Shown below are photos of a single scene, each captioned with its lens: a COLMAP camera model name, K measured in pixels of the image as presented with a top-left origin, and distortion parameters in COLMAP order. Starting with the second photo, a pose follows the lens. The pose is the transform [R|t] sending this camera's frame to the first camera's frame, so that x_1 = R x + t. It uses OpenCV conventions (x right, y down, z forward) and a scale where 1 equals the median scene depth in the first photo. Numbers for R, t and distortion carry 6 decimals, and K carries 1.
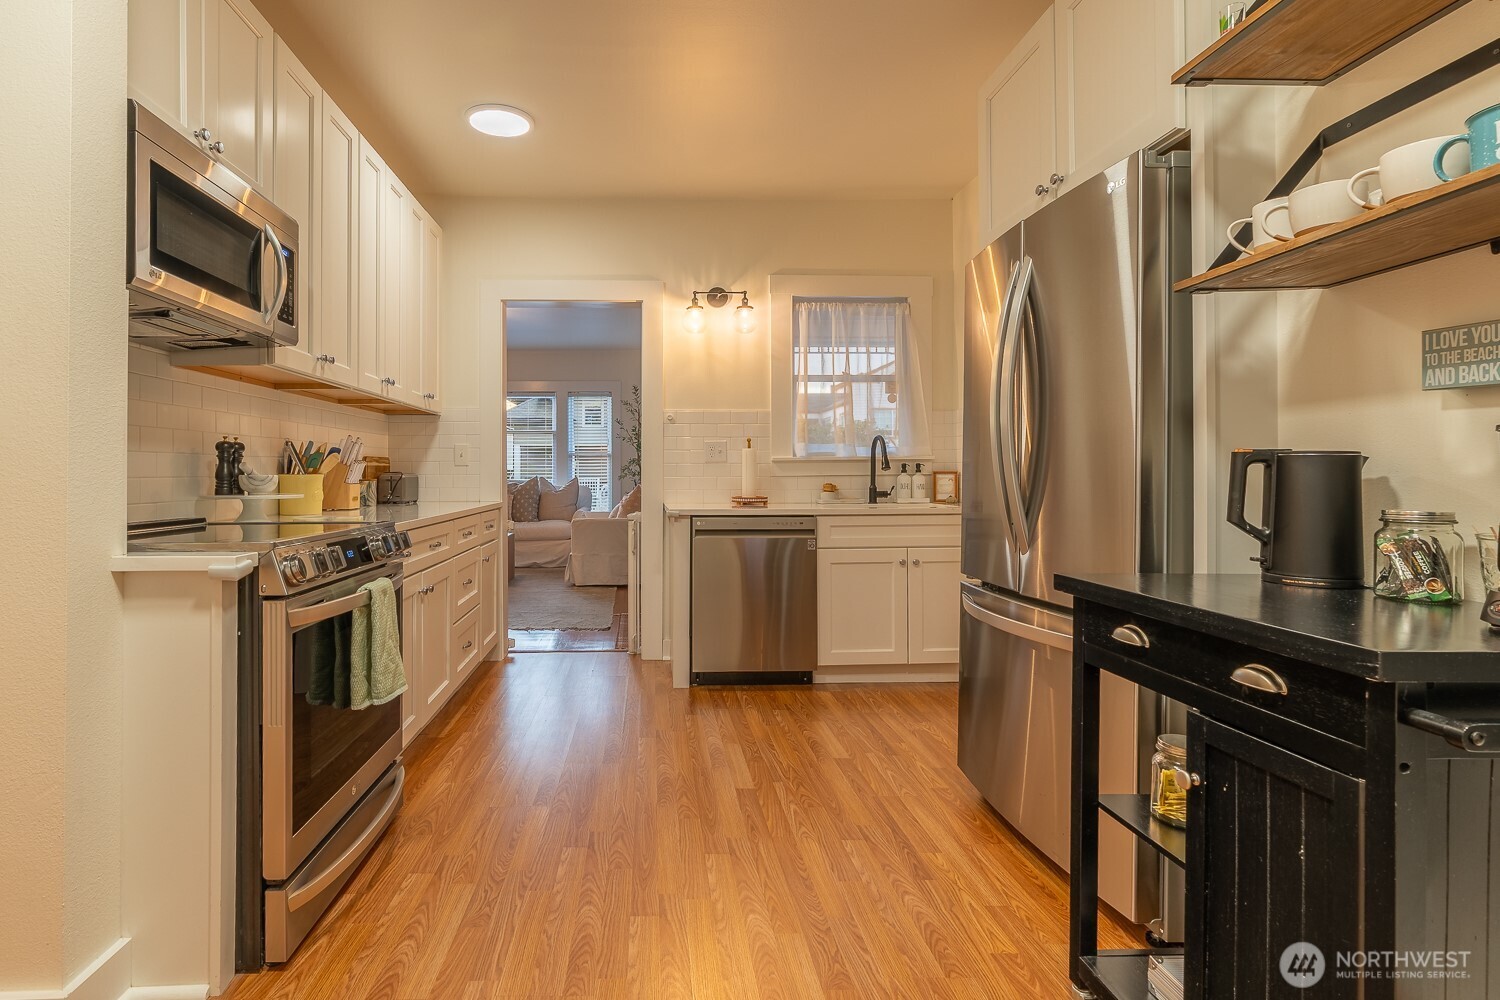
lens RADIAL K [[751.9, 0, 677.2], [0, 751.9, 463.3], [0, 0, 1]] dist [-0.009332, -0.000672]
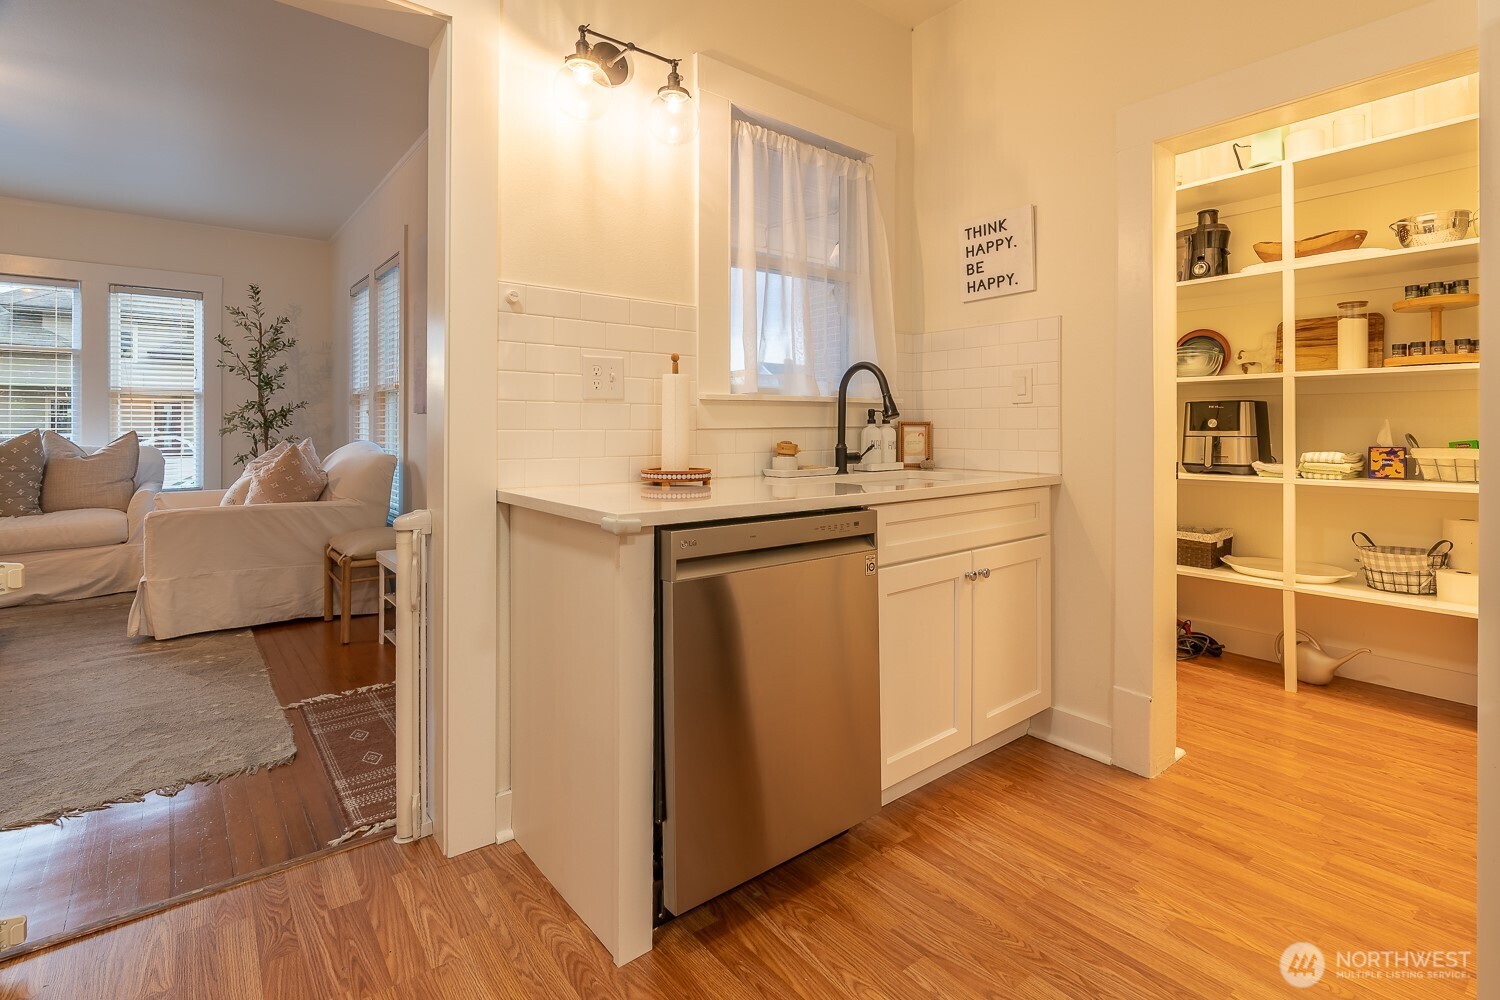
lens RADIAL K [[715.0, 0, 751.8], [0, 715.0, 425.6], [0, 0, 1]] dist [-0.004840, 0.000666]
pose [[0.808592, 0.004589, 0.588352, -0.173148], [-0.010576, 0.999921, 0.006735, 0.013234], [-0.588275, -0.011668, 0.808577, 0.680232]]
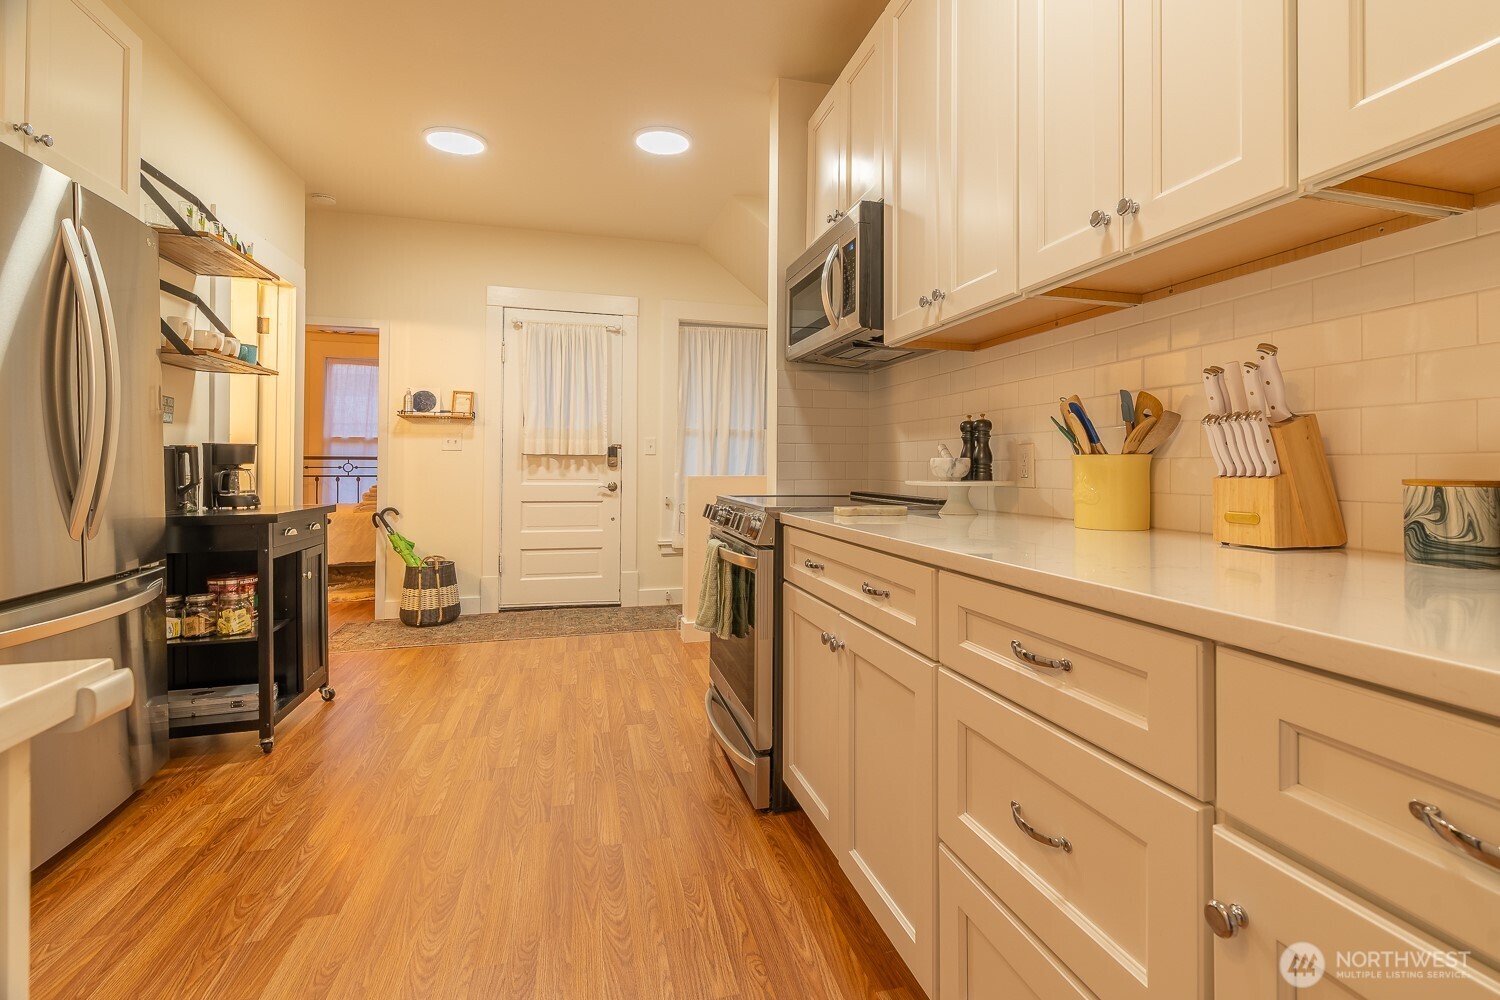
lens RADIAL K [[715.0, 0, 720.5], [0, 715.0, 464.9], [0, 0, 1]] dist [-0.004840, 0.000666]
pose [[-0.987234, -0.001694, -0.159266, -0.101777], [0.000872, 0.999871, -0.016038, 0.021877], [0.159273, -0.015972, -0.987105, 1.070128]]
